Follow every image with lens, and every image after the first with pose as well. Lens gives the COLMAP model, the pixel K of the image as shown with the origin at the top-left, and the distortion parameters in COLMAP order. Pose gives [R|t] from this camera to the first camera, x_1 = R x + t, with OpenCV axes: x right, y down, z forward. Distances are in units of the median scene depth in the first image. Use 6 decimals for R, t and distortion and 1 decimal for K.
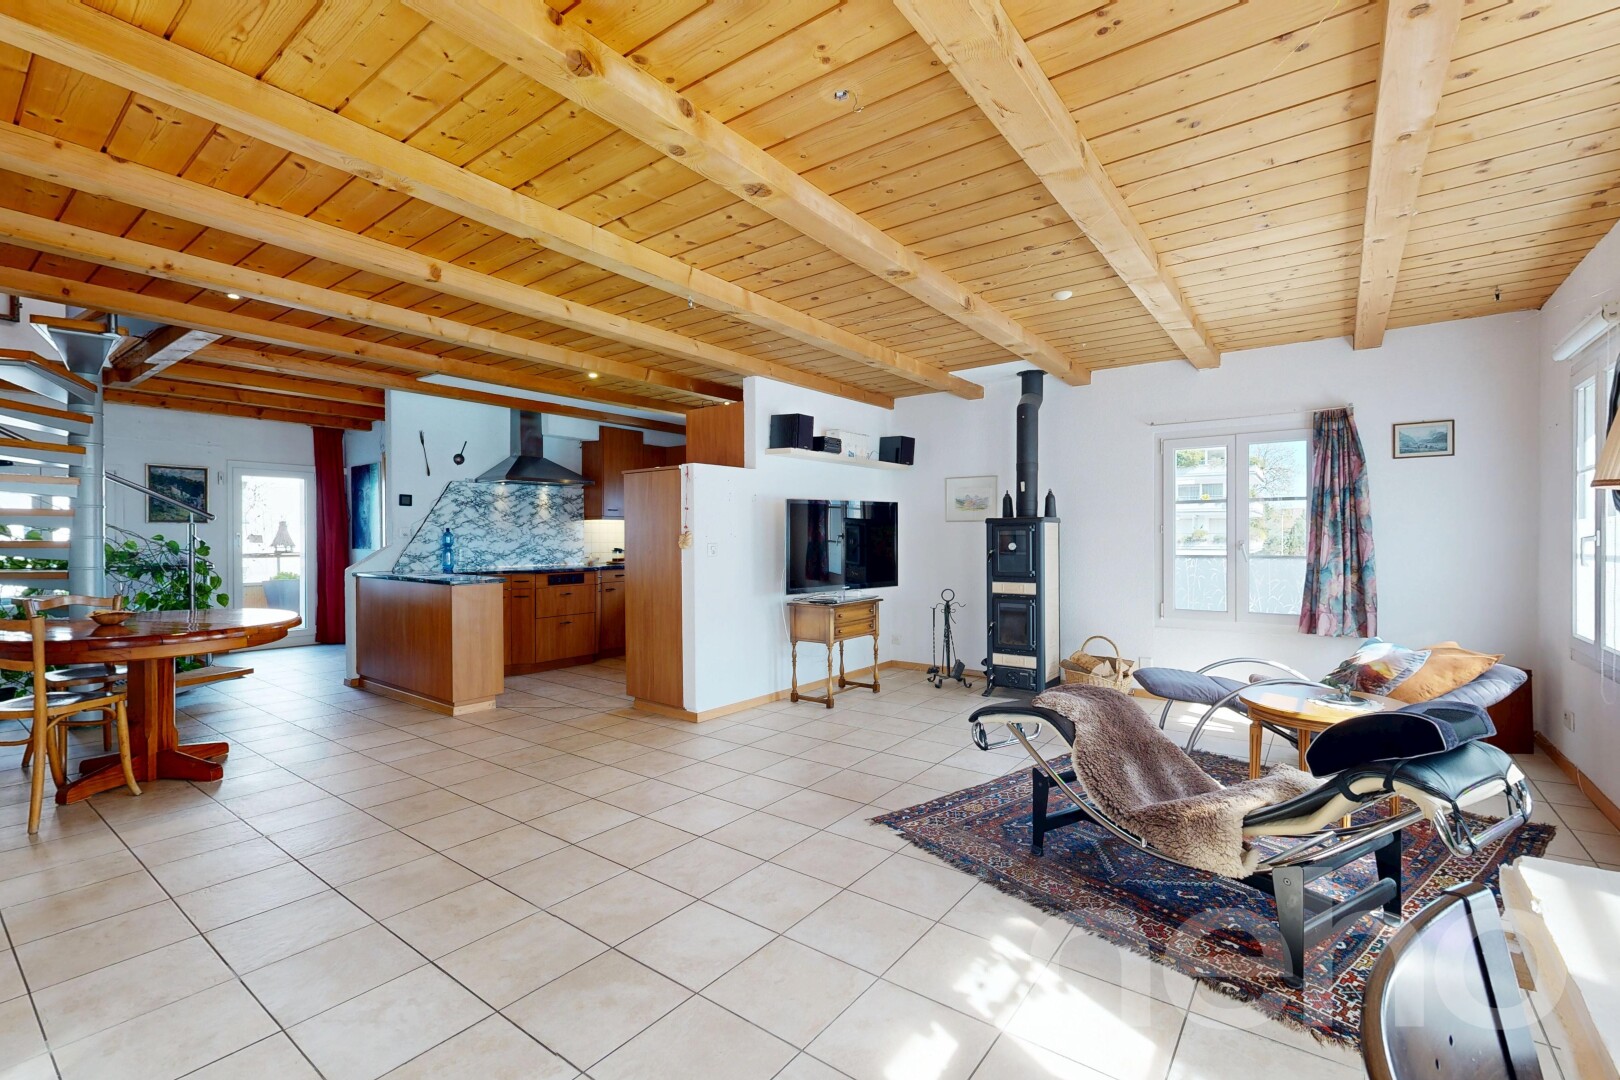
lens RADIAL K [[698.5, 0, 812.3], [0, 698.5, 544.5], [0, 0, 1]] dist [-0.000767, -0.000126]
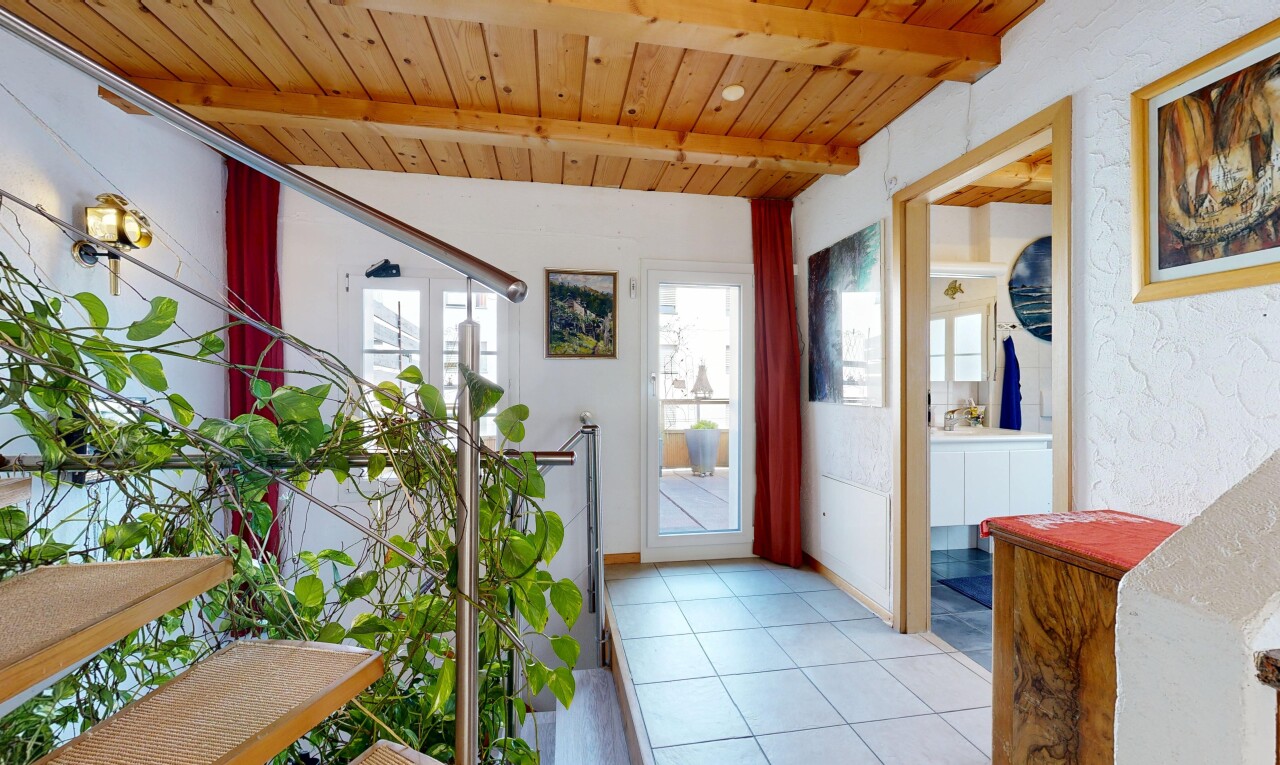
lens RADIAL K [[524.3, 0, 635.9], [0, 524.3, 385.6], [0, 0, 1]] dist [0.001661, 0.000092]
pose [[0.723525, 0.001645, -0.690296, -0.476437], [-0.006826, 0.999965, -0.004772, -0.003256], [0.690264, 0.008165, 0.723511, 0.607448]]
